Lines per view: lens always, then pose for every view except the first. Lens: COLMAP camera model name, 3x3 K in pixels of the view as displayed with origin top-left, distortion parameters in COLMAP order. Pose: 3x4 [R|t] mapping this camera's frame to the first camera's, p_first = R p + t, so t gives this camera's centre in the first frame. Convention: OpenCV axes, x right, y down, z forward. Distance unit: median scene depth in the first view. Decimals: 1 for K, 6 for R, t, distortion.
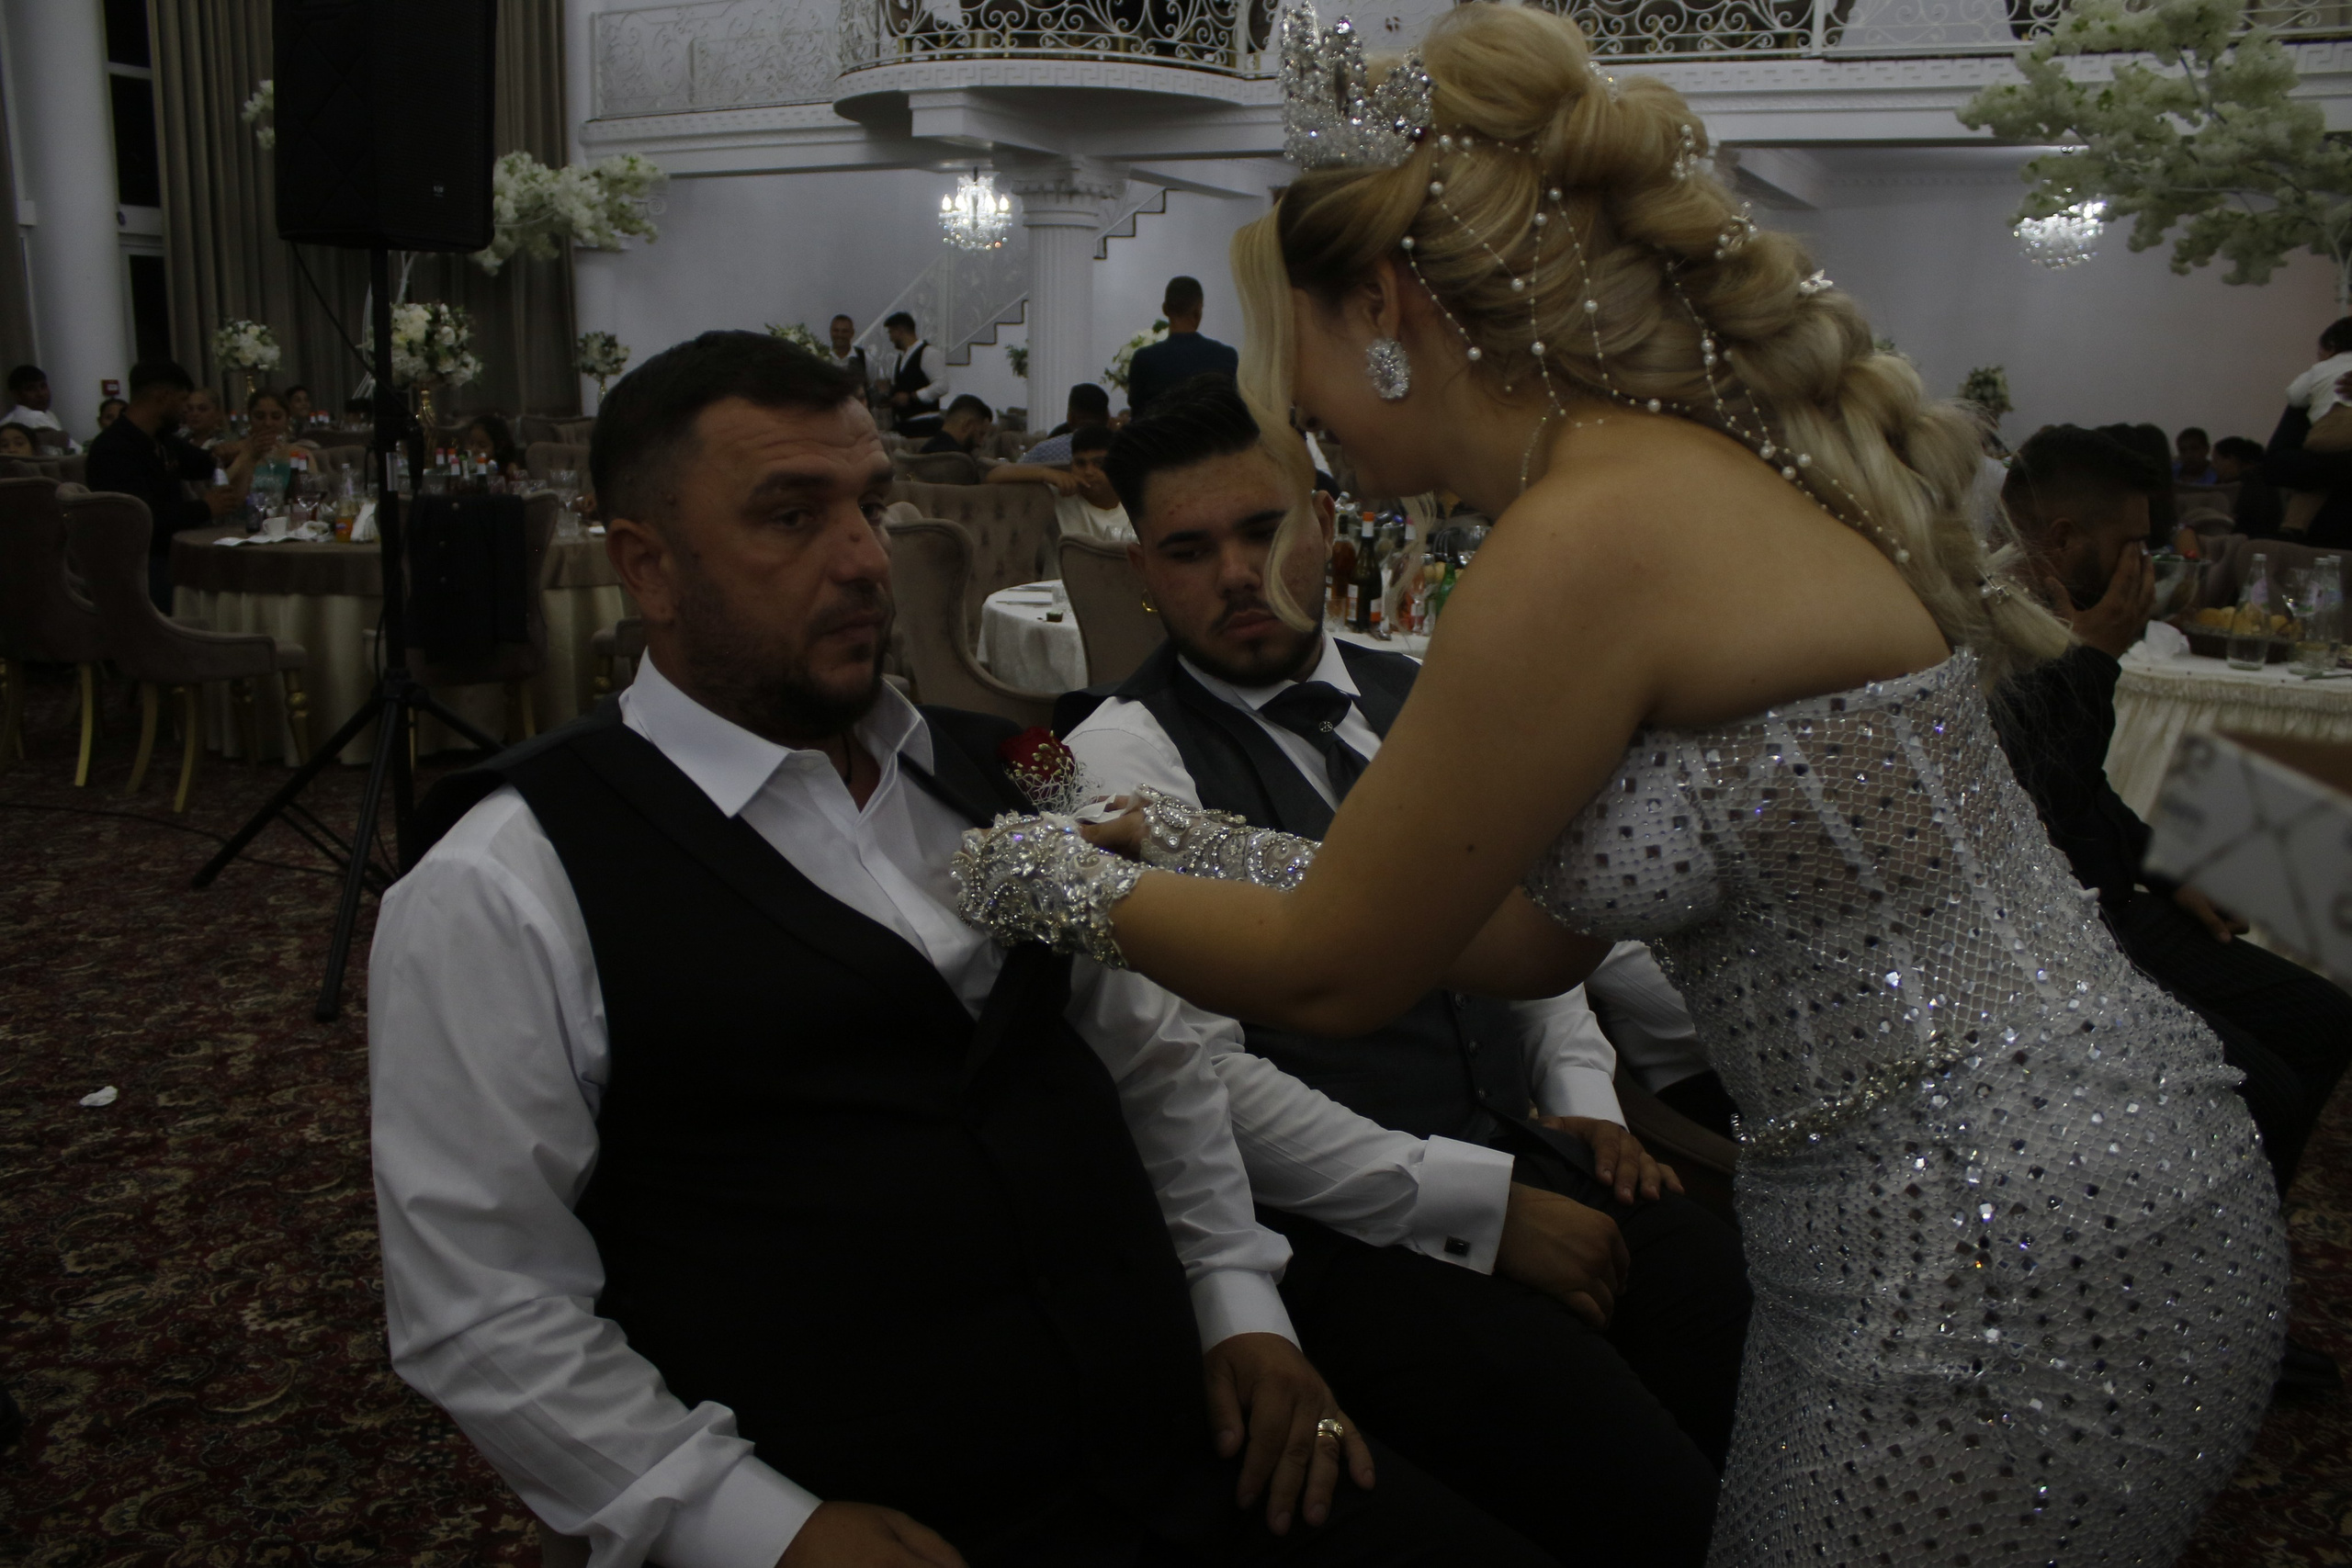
lens RADIAL K [[1916.1, 0, 1170.7], [0, 1916.1, 801.9], [0, 0, 1]] dist [-0.163721, 0.140785]
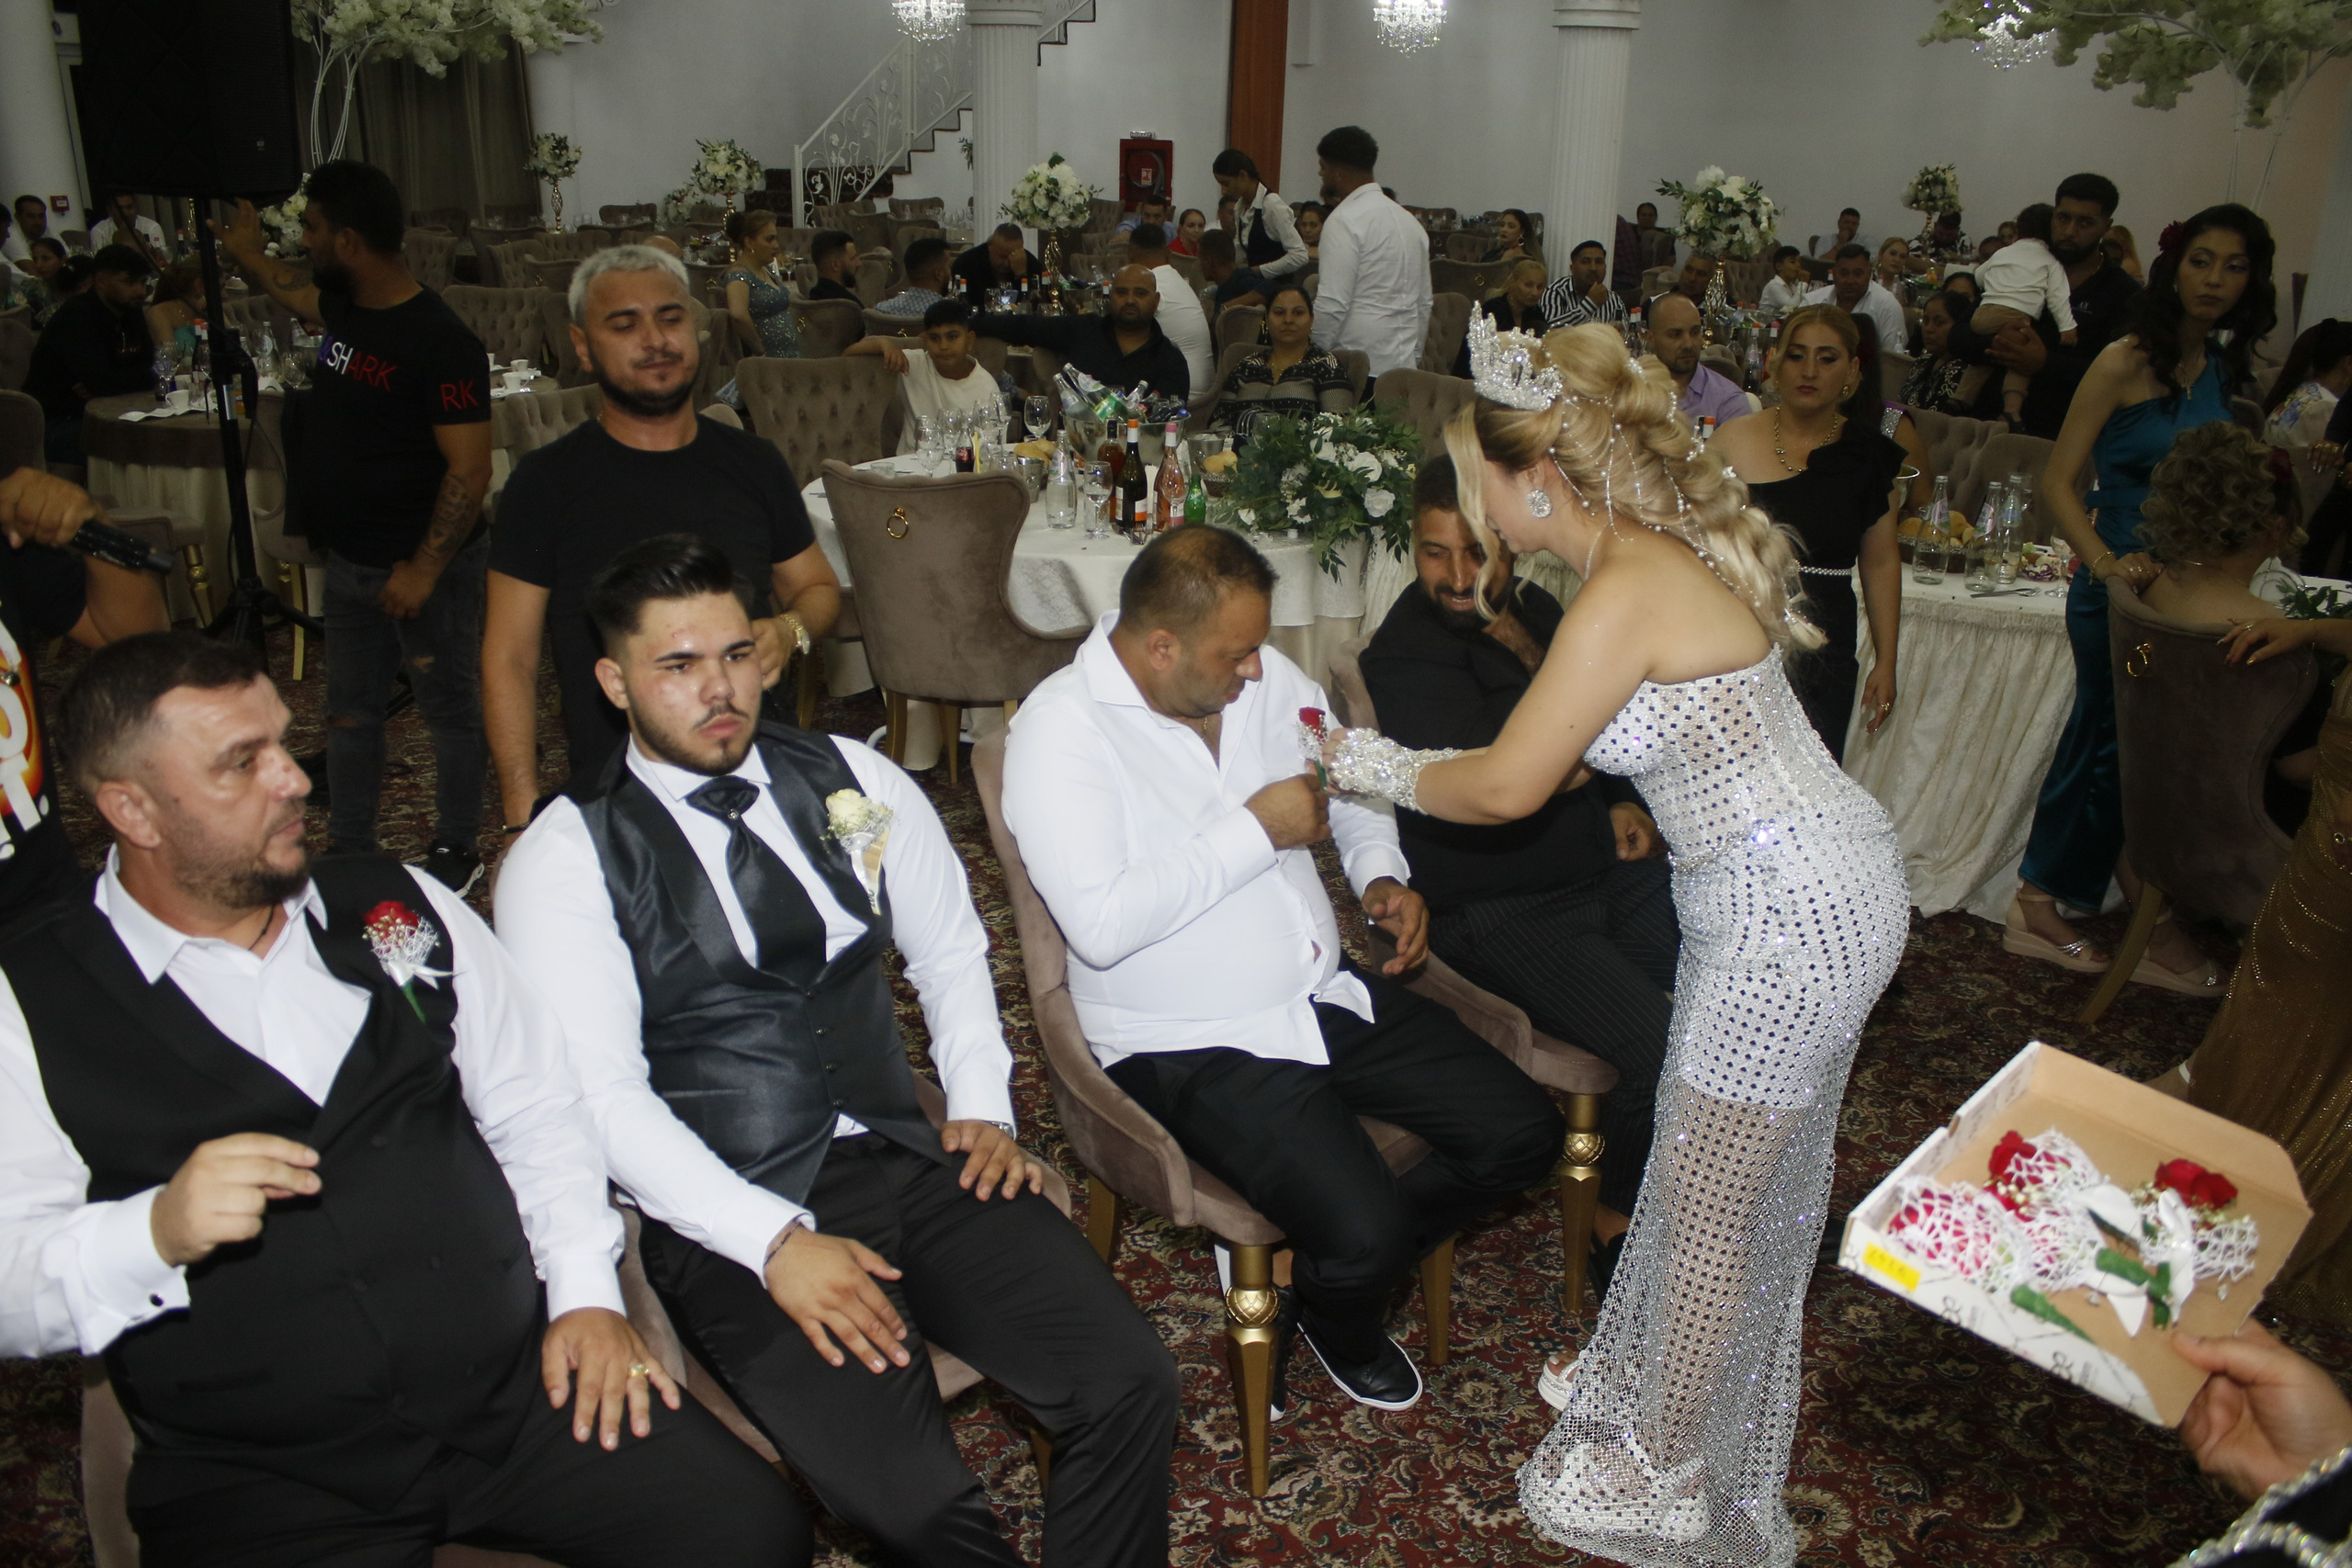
lens RADIAL K [[1916.1, 0, 1176.5], [0, 1916.1, 804.7], [0, 0, 1]] dist [-0.163721, 0.140785]
pose [[0.999853, 0.003225, -0.016824, 0.077893], [-0.000939, 0.990959, 0.134163, -0.042454], [0.017104, -0.134127, 0.990816, -0.050137]]
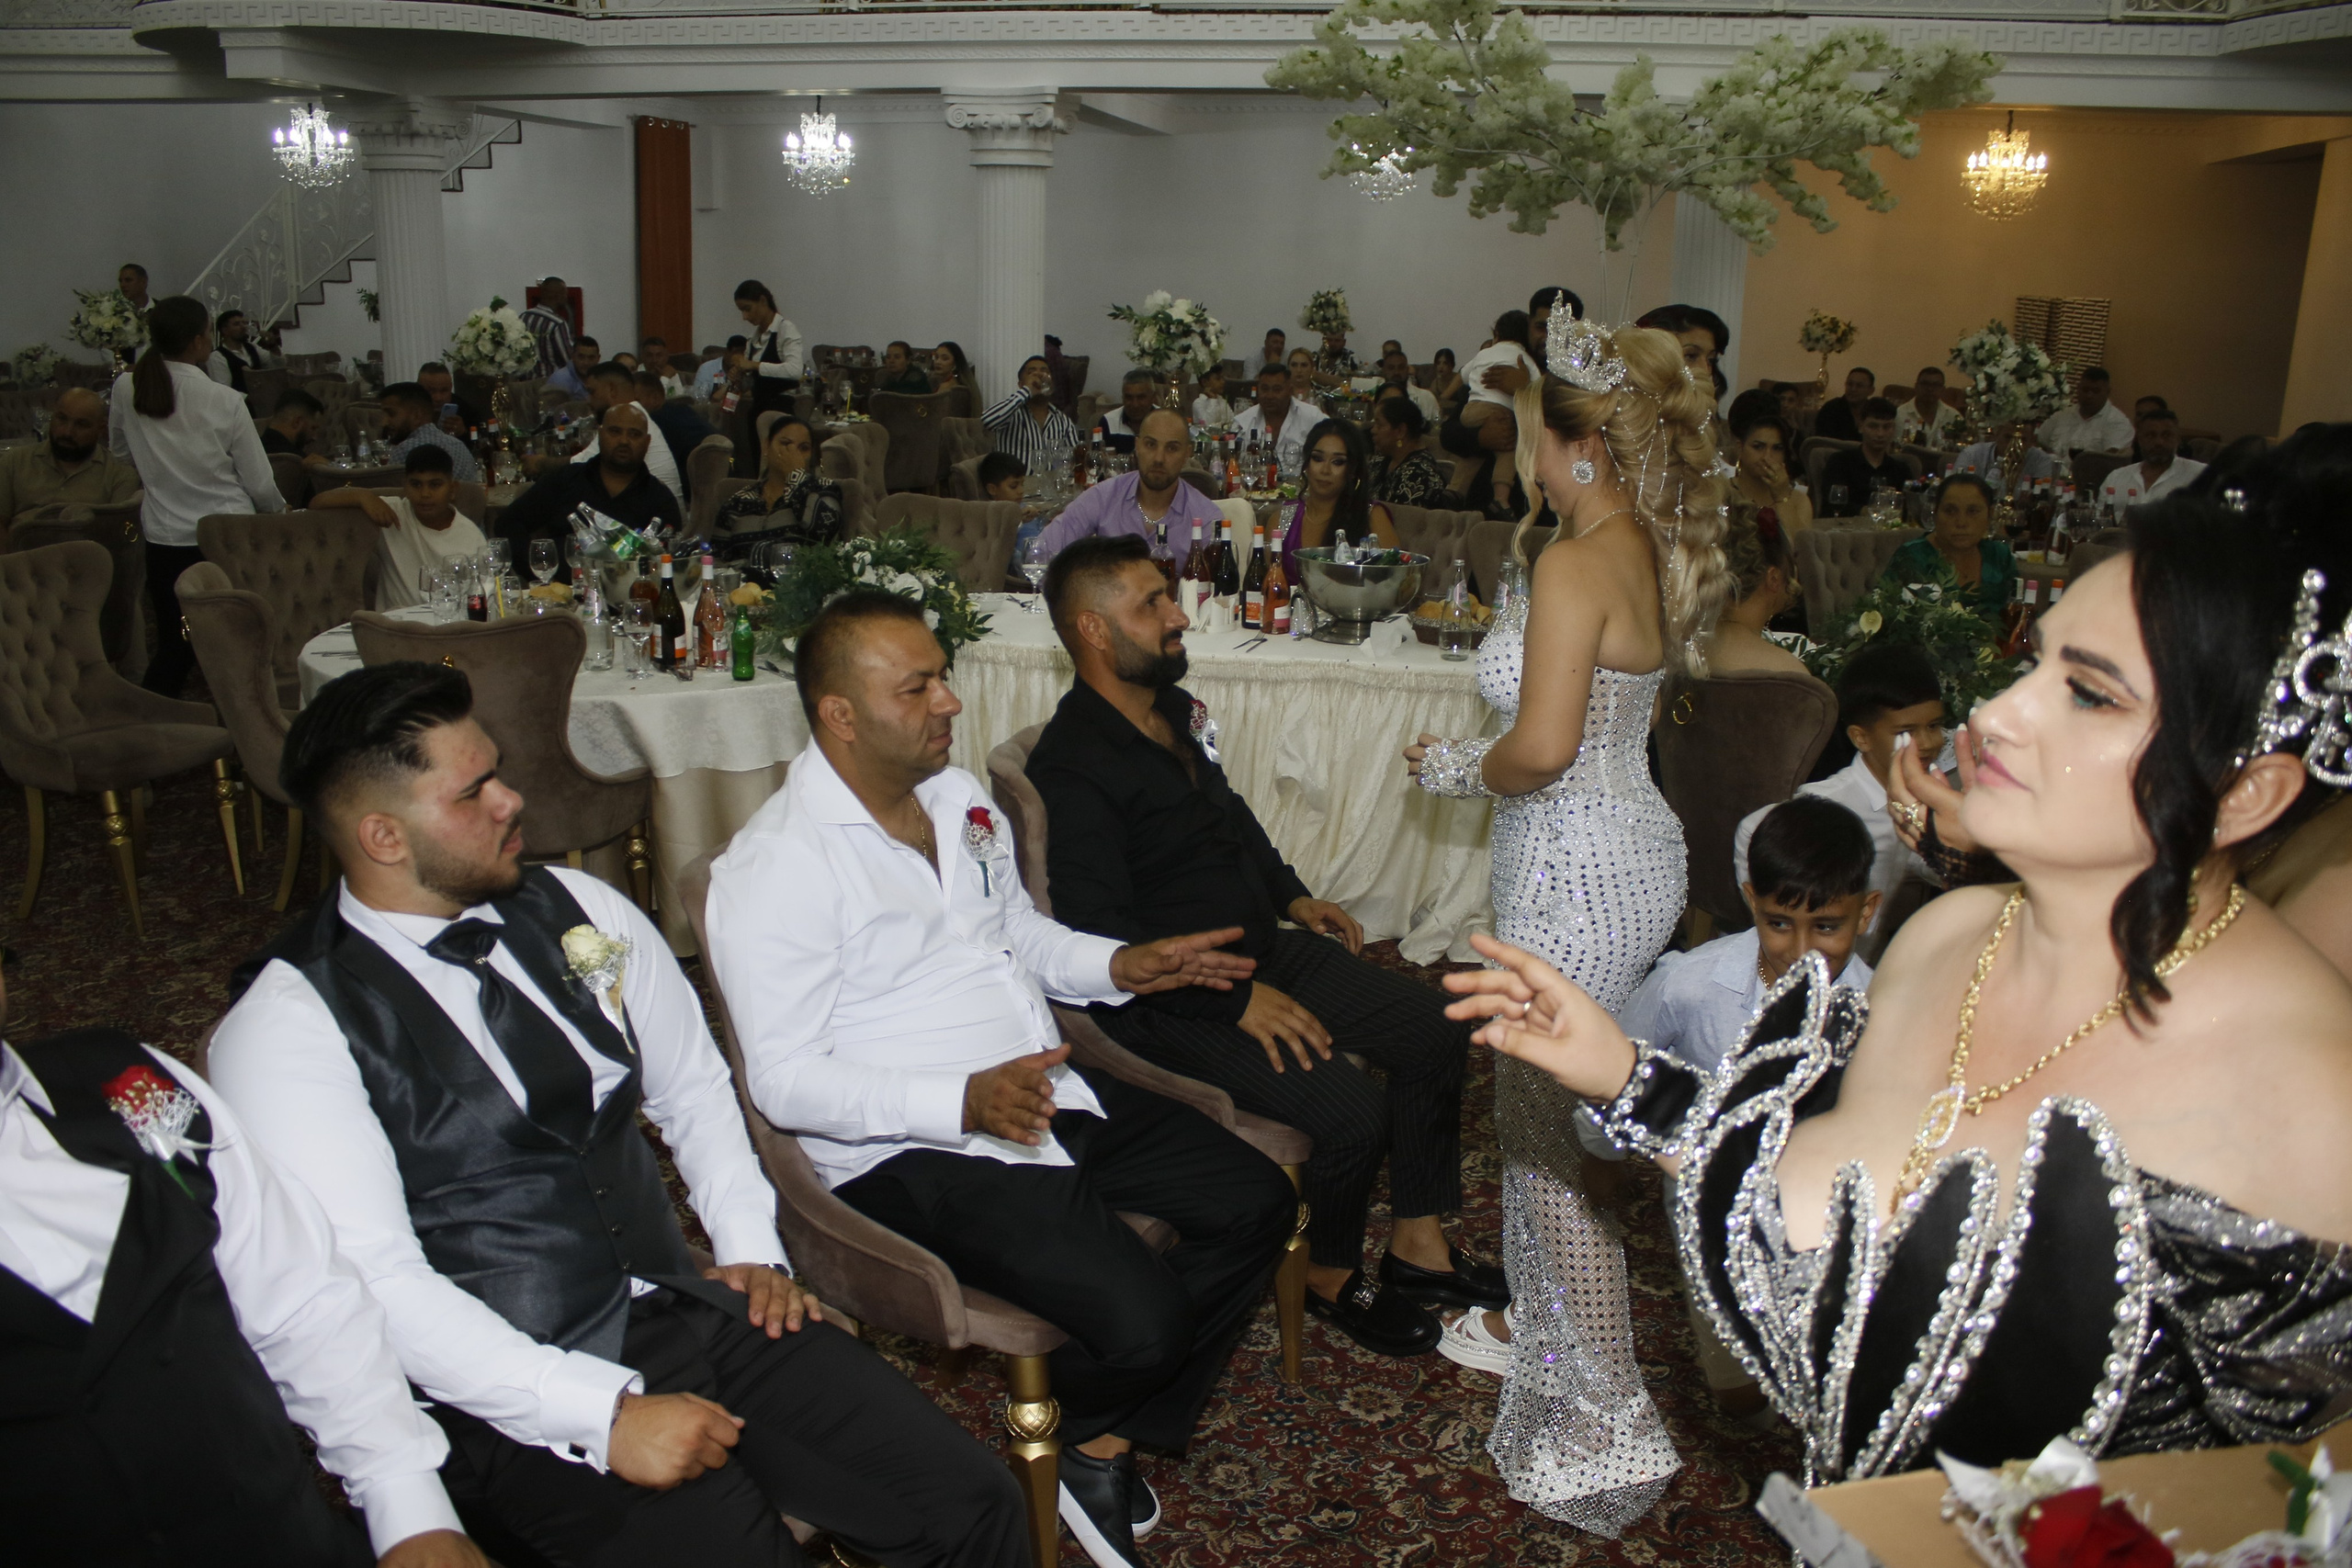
lens RADIAL K [[1916.1, 0, 1165.7], [0, 1916.1, 802.5], [0, 0, 1]] dist [-0.163721, 0.140785]
pose [[0.956261, -0.082980, 0.280500, 0.033667], [0.065527, 0.995318, 0.071054, -0.037837], [-0.285082, -0.049566, 0.957221, -0.043201]]
